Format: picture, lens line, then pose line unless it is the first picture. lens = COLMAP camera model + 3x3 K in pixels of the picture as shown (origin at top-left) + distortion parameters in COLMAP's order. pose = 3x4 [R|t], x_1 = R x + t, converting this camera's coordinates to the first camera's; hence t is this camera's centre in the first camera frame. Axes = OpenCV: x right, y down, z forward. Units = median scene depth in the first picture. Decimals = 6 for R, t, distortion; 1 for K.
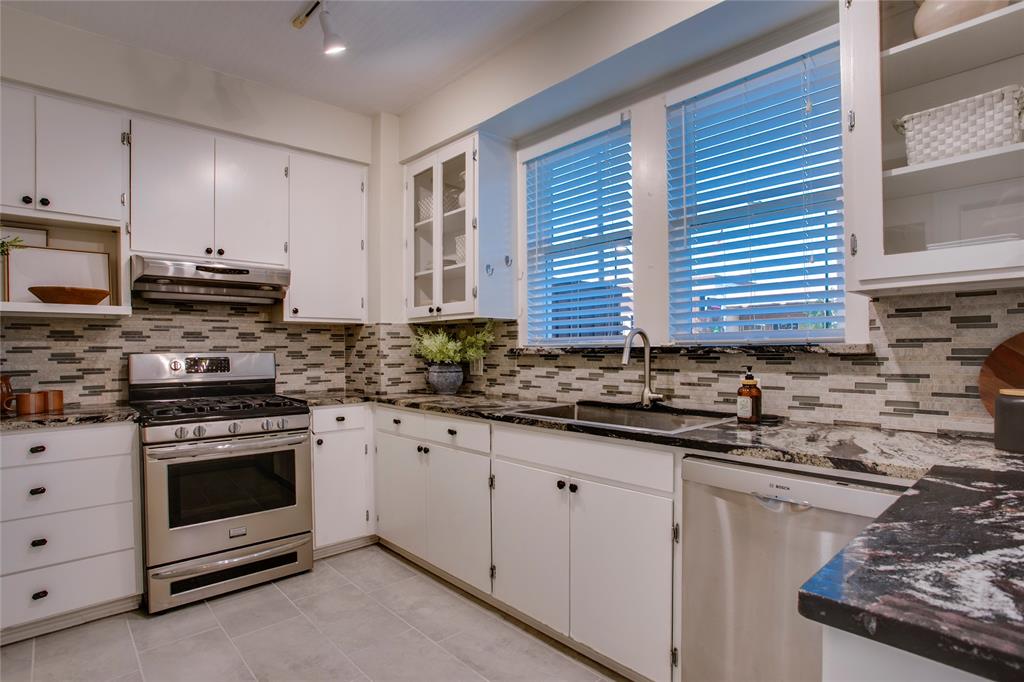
lens RADIAL K [[523.8, 0, 508.0], [0, 523.8, 360.0], [0, 0, 1]] dist [-0.076221, 0.033687]
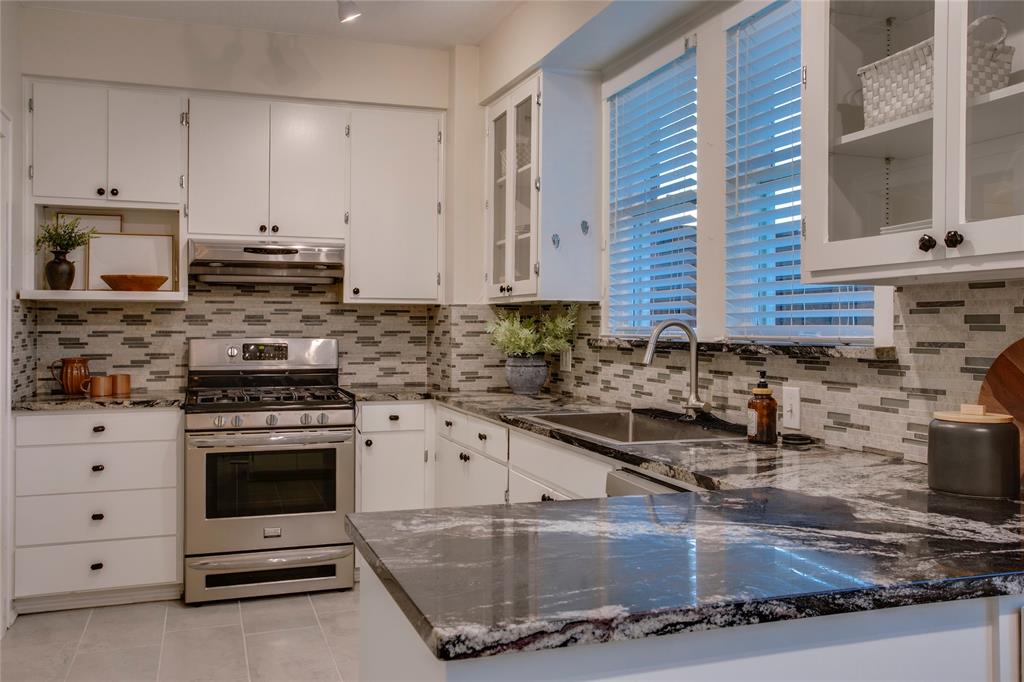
lens RADIAL K [[874.6, 0, 494.0], [0, 874.6, 329.3], [0, 0, 1]] dist [-0.057276, 0.175840]
pose [[0.915678, 0.010842, -0.401767, 0.447474], [-0.016089, 0.999824, -0.009686, -0.023559], [0.401591, 0.015333, 0.915691, -0.282746]]
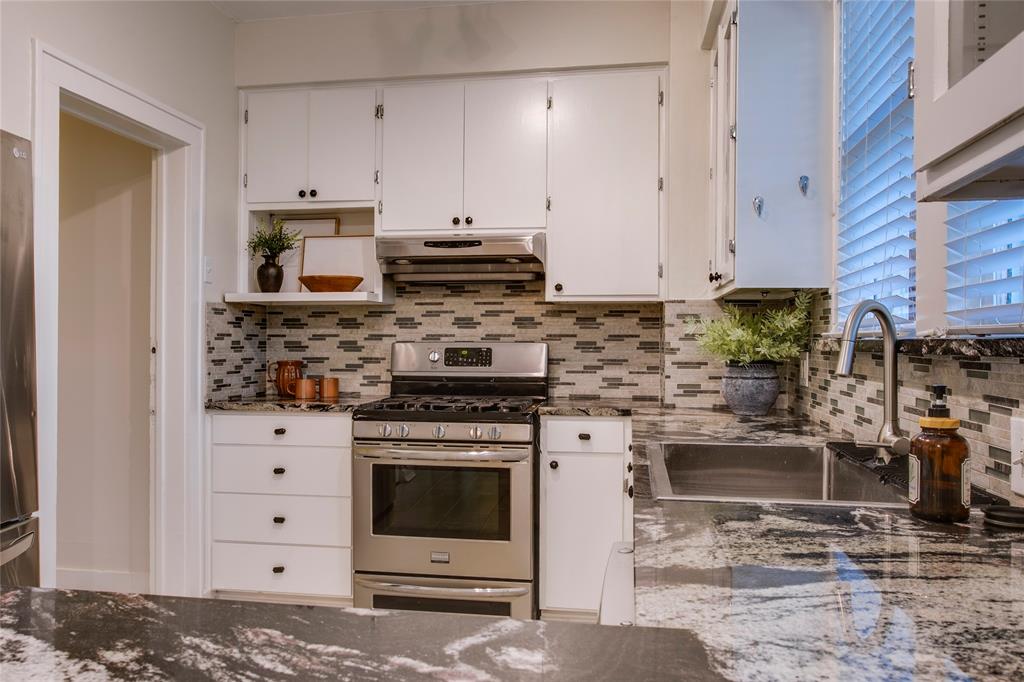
lens RADIAL K [[845.0, 0, 478.7], [0, 845.0, 341.7], [0, 0, 1]] dist [-0.034465, 0.002678]
pose [[0.608883, 0.009585, -0.793202, 0.560554], [-0.022364, 0.999737, -0.005086, -0.009007], [0.792945, 0.020836, 0.608937, 0.191618]]
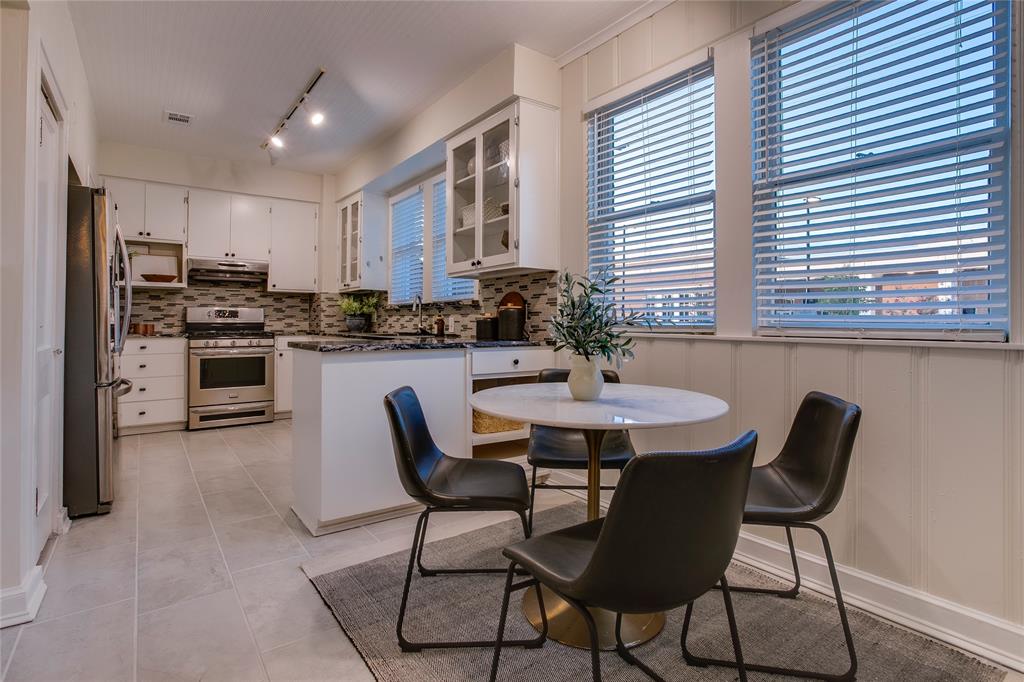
lens RADIAL K [[513.4, 0, 509.3], [0, 513.4, 317.1], [0, 0, 1]] dist [-0.051976, 0.031818]
pose [[0.994352, 0.007165, -0.105886, 0.710203], [-0.010180, 0.999557, -0.027965, 0.068857], [0.105639, 0.028885, 0.993985, -0.819579]]
